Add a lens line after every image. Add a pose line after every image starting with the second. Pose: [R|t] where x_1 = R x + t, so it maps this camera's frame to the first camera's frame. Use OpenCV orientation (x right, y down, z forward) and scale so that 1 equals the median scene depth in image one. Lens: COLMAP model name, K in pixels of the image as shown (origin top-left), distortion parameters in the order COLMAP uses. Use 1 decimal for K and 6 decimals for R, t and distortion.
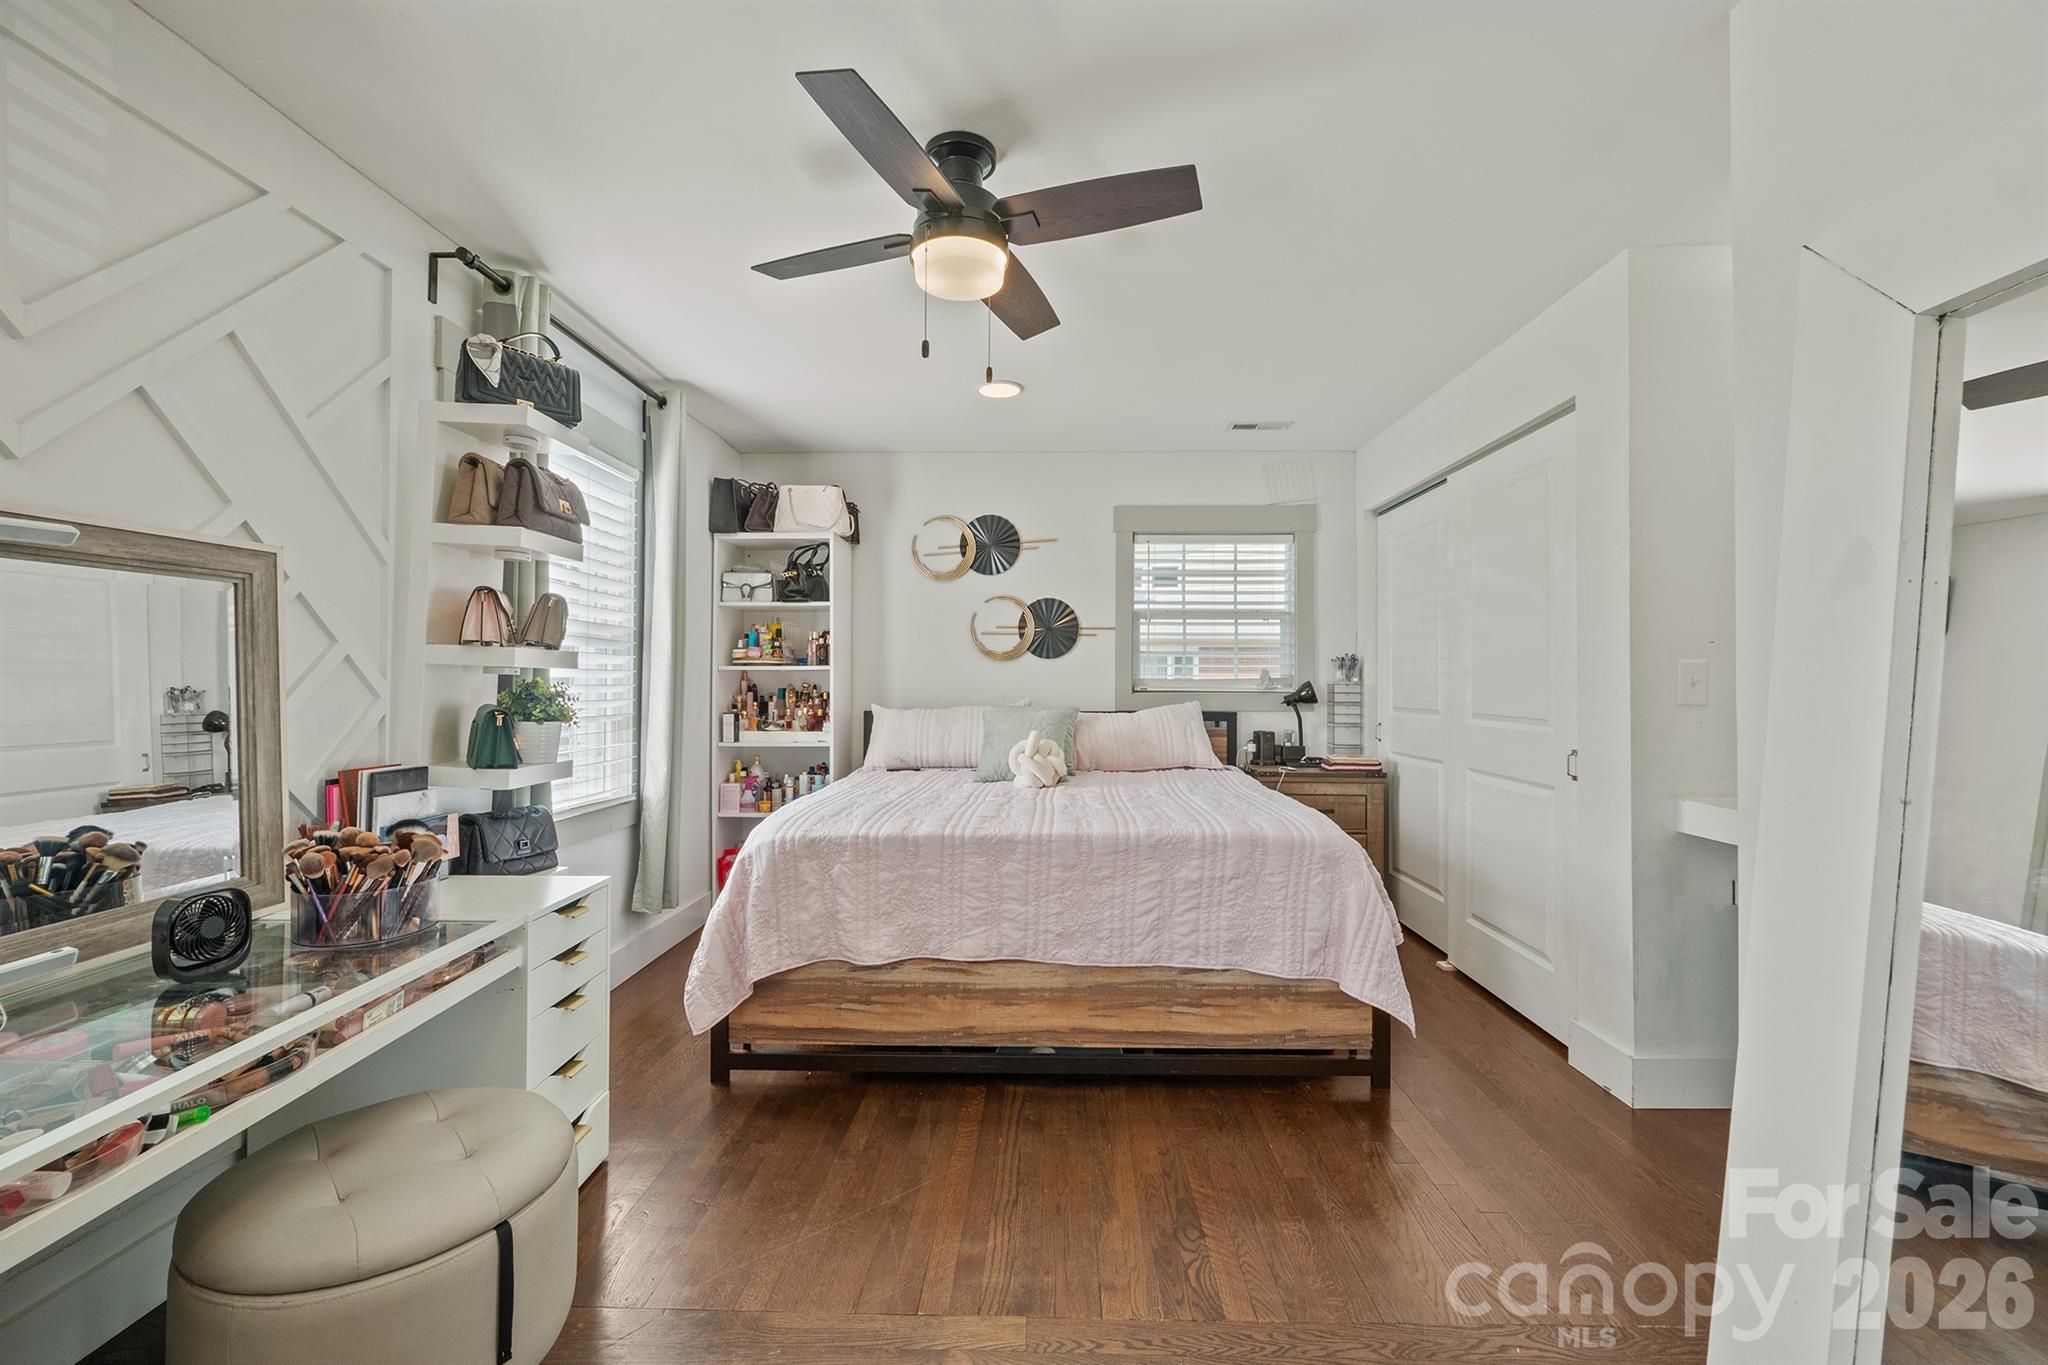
lens RADIAL K [[858.0, 0, 1033.8], [0, 858.0, 663.8], [0, 0, 1]] dist [-0.002615, -0.000189]
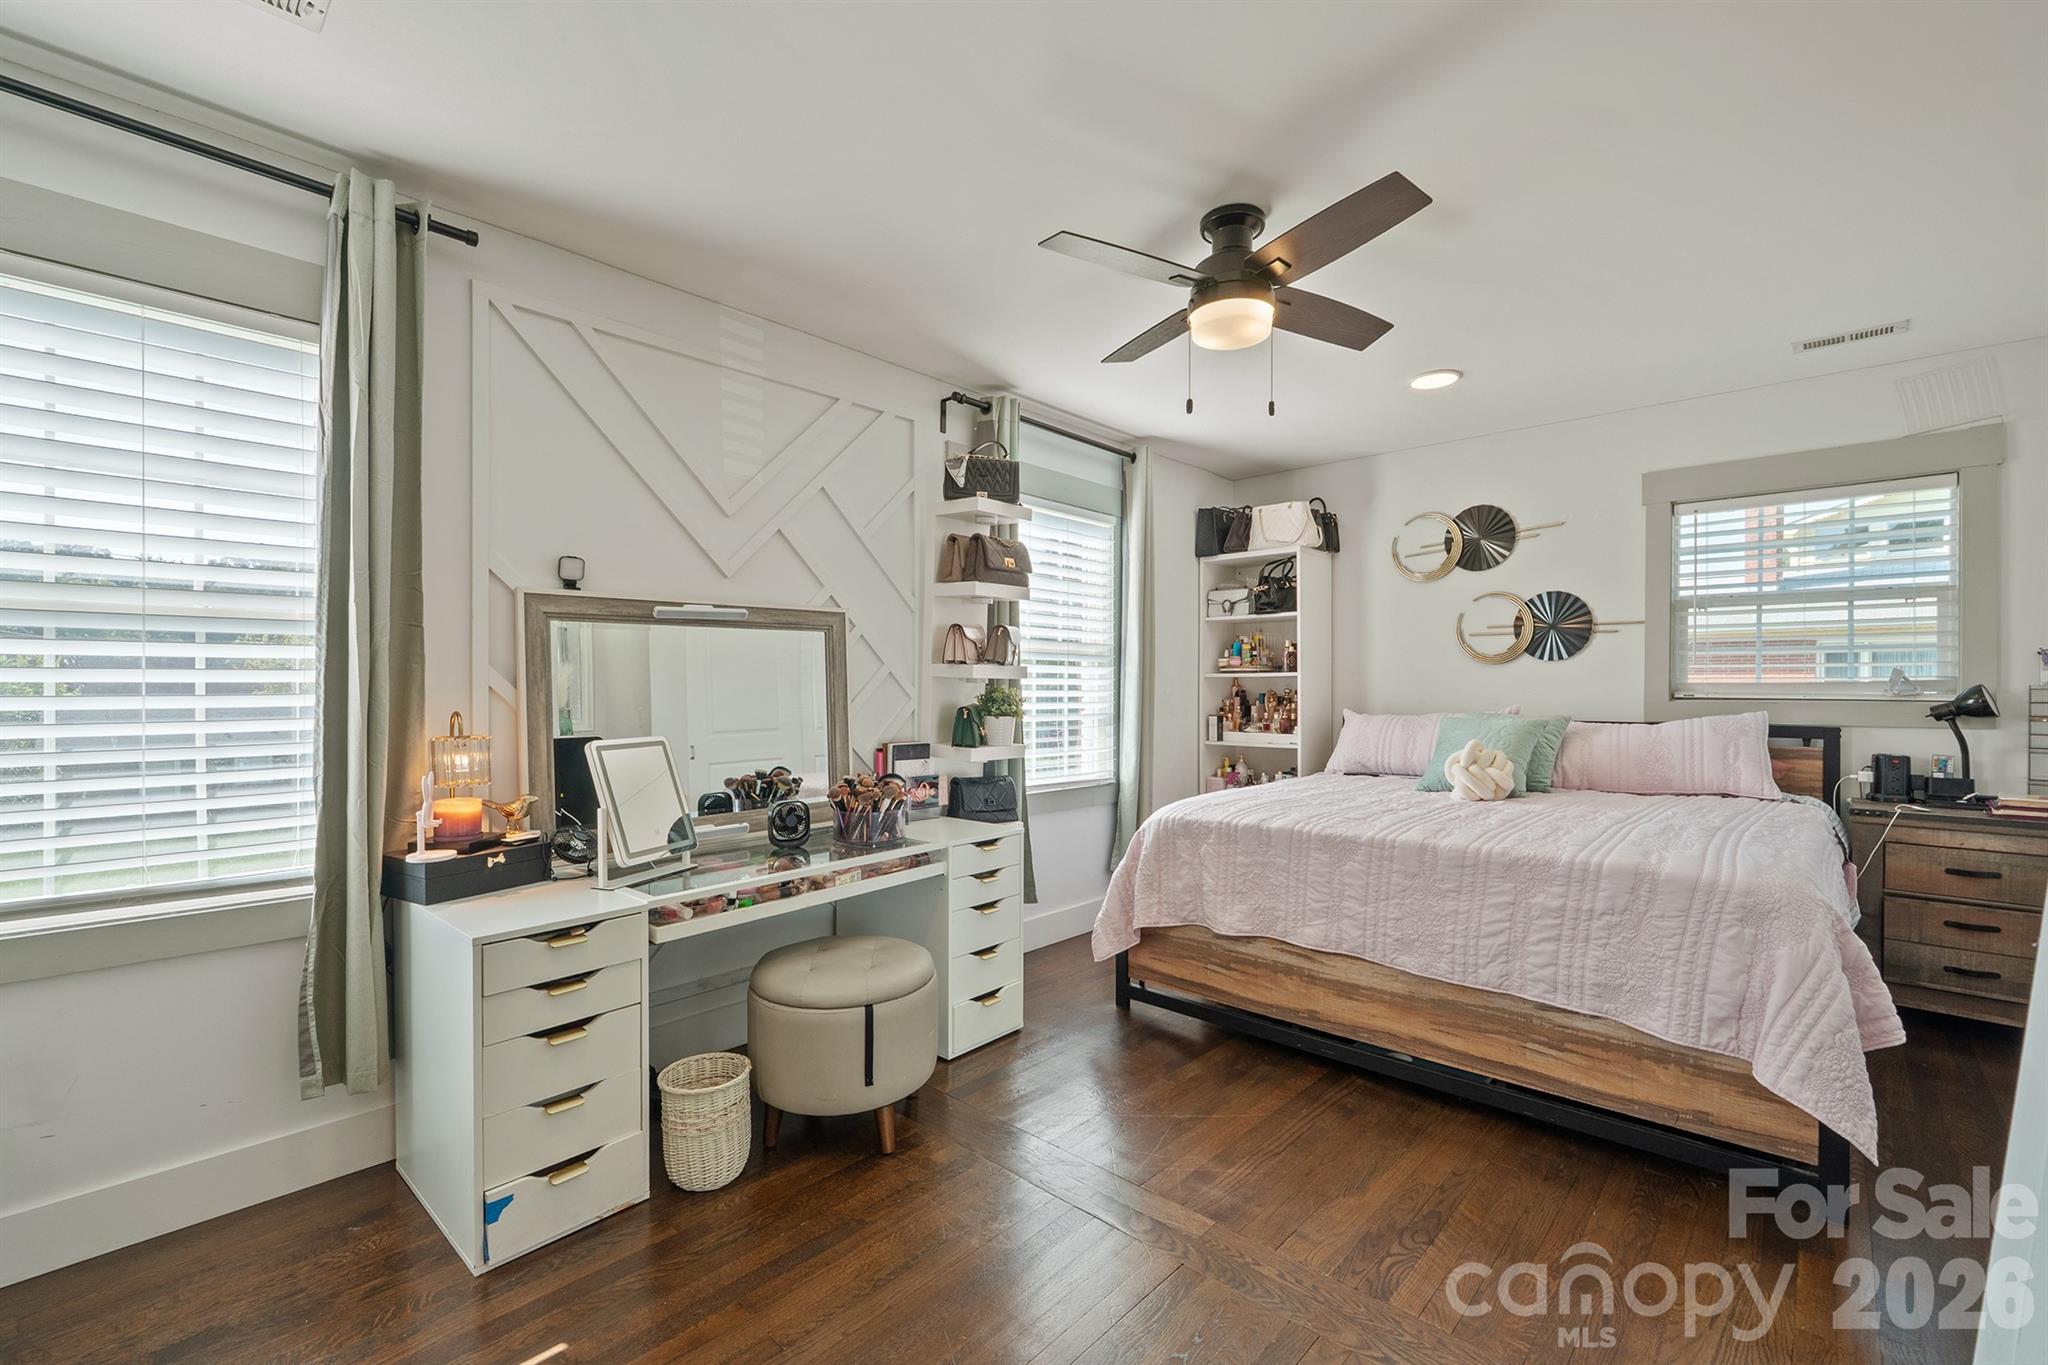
lens RADIAL K [[866.3, 0, 1024.0], [0, 866.3, 682.5], [0, 0, 1]] dist [-0.000533, -0.000234]
pose [[0.750806, -0.005802, -0.660498, 0.368206], [0.016075, 0.999826, 0.009489, -0.001190], [0.660327, -0.017742, 0.750768, -0.040468]]
